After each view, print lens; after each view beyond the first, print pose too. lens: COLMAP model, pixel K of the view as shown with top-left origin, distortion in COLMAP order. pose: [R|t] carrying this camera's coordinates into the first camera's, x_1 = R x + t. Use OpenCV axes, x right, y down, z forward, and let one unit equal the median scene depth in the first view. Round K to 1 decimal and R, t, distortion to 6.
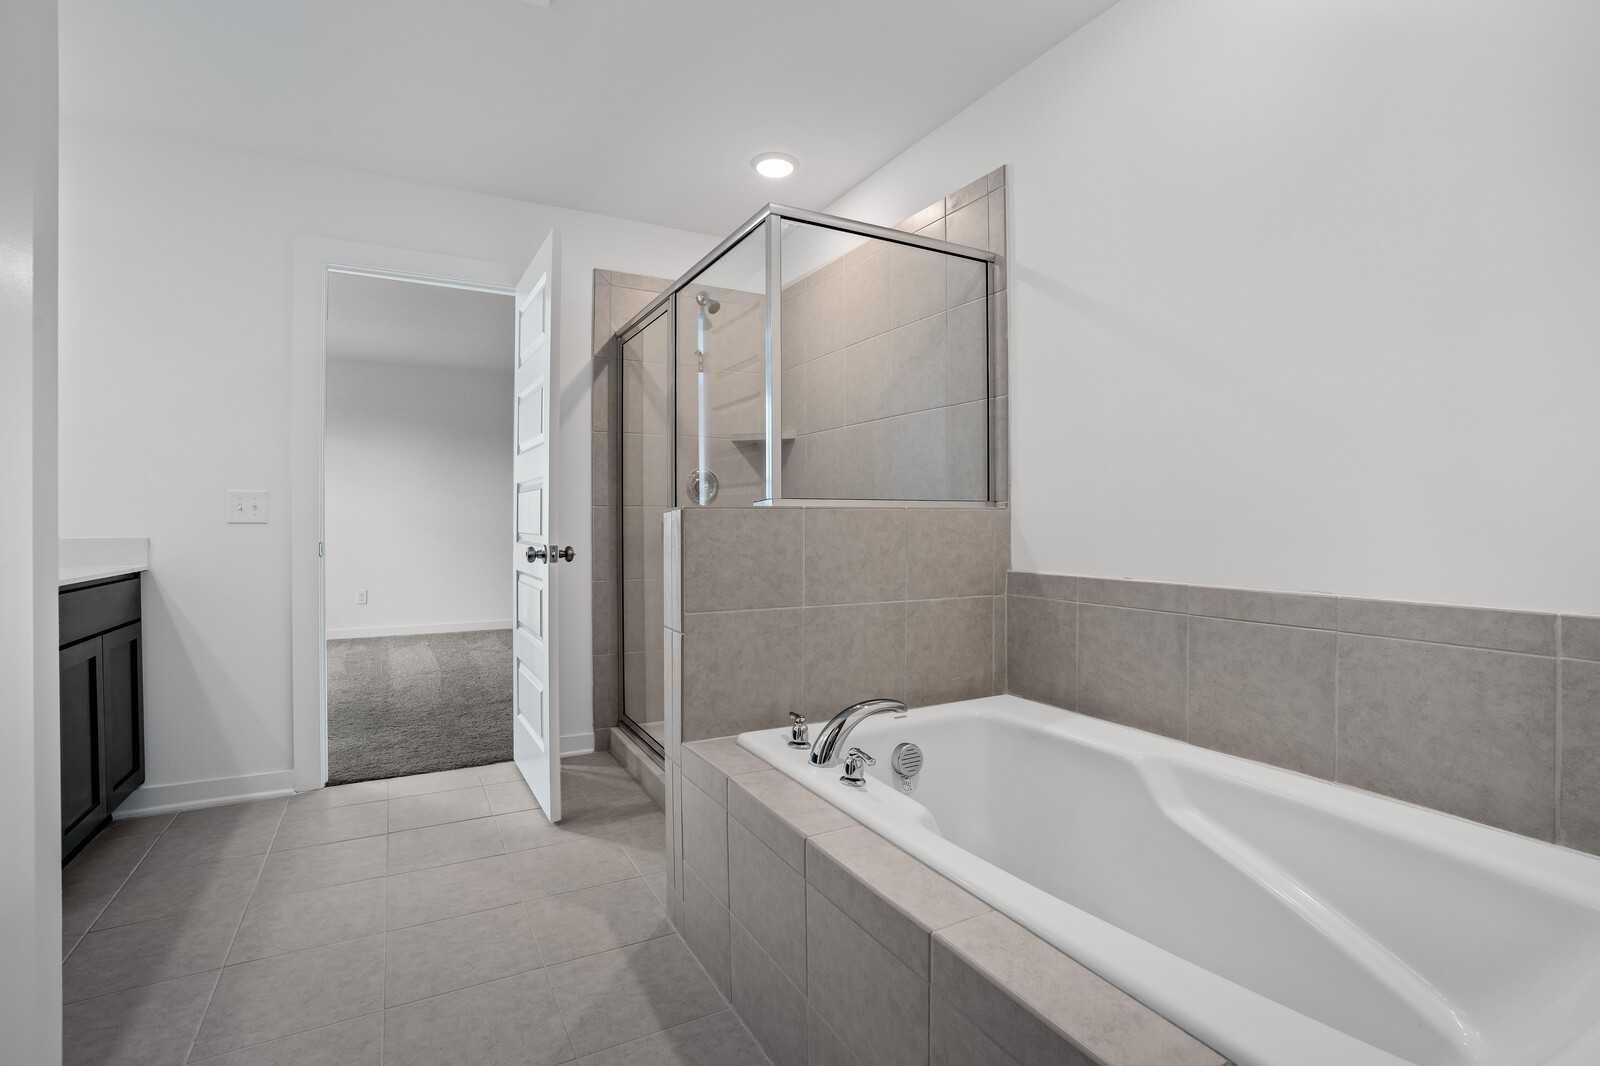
lens RADIAL K [[743.7, 0, 803.2], [0, 743.7, 522.3], [0, 0, 1]] dist [-0.063798, 0.023654]
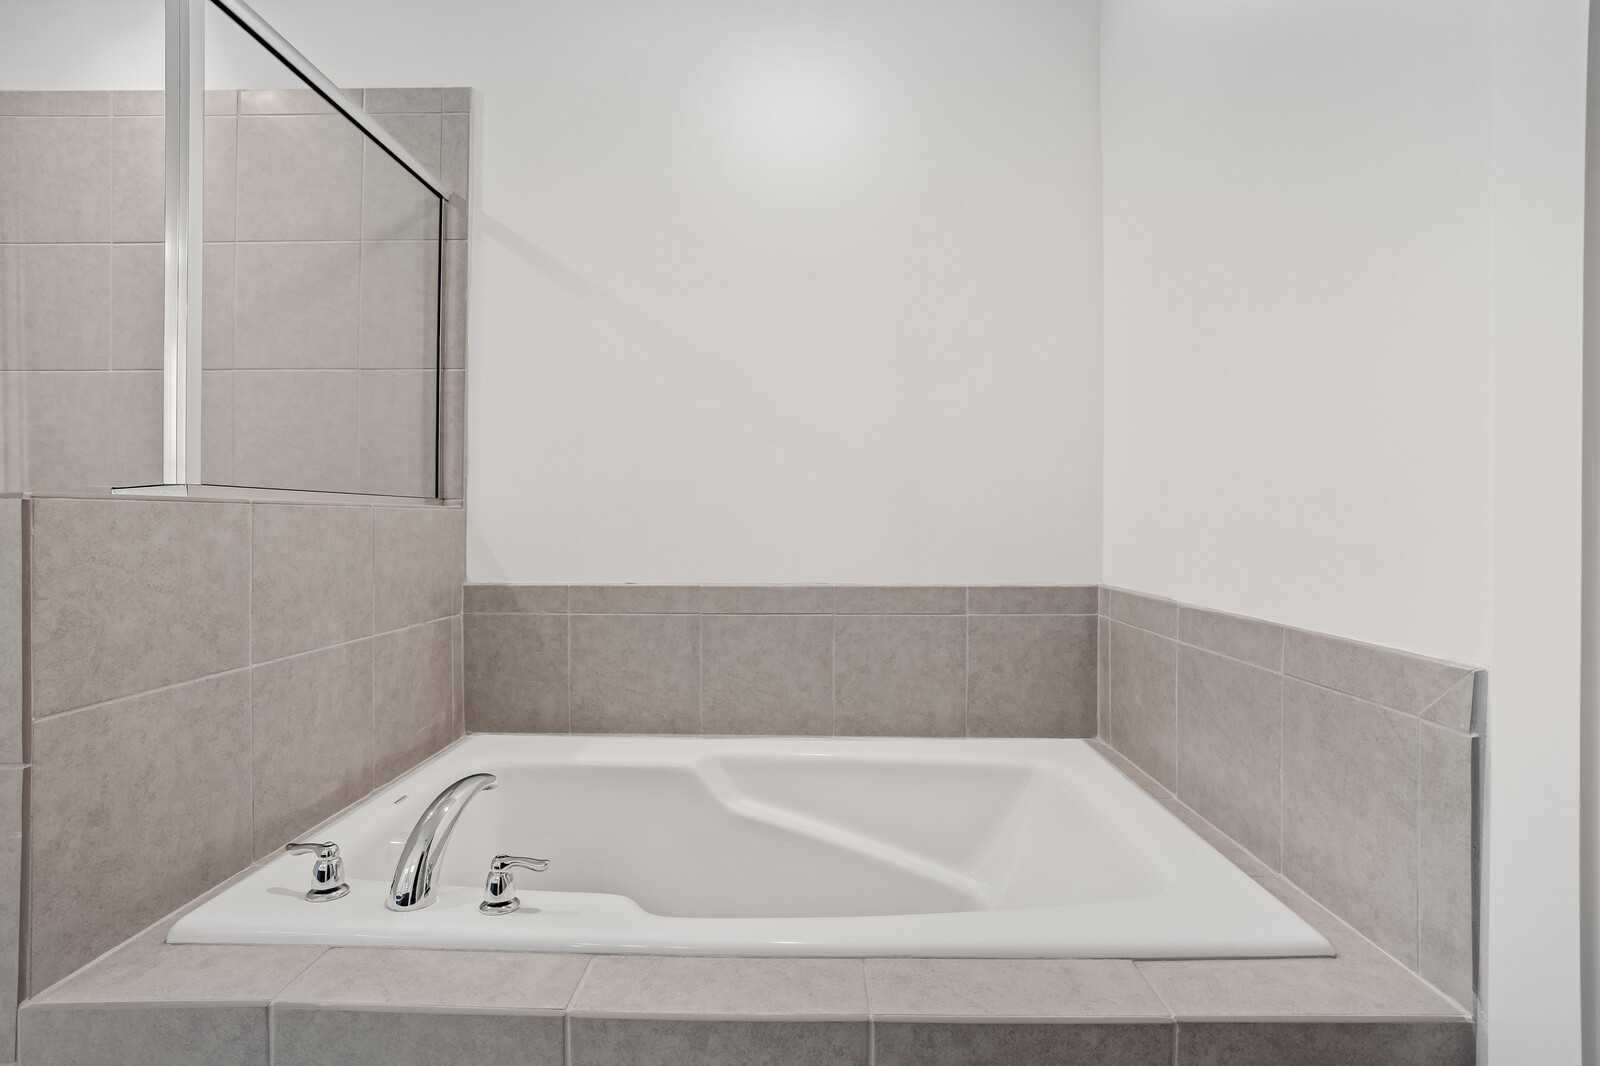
lens RADIAL K [[743.7, 0, 803.2], [0, 743.7, 522.3], [0, 0, 1]] dist [-0.063798, 0.023654]
pose [[0.490646, 0.001659, 0.871357, -0.294953], [-0.000275, 0.999998, -0.001749, -0.001834], [-0.871359, 0.000618, 0.490646, 0.331524]]
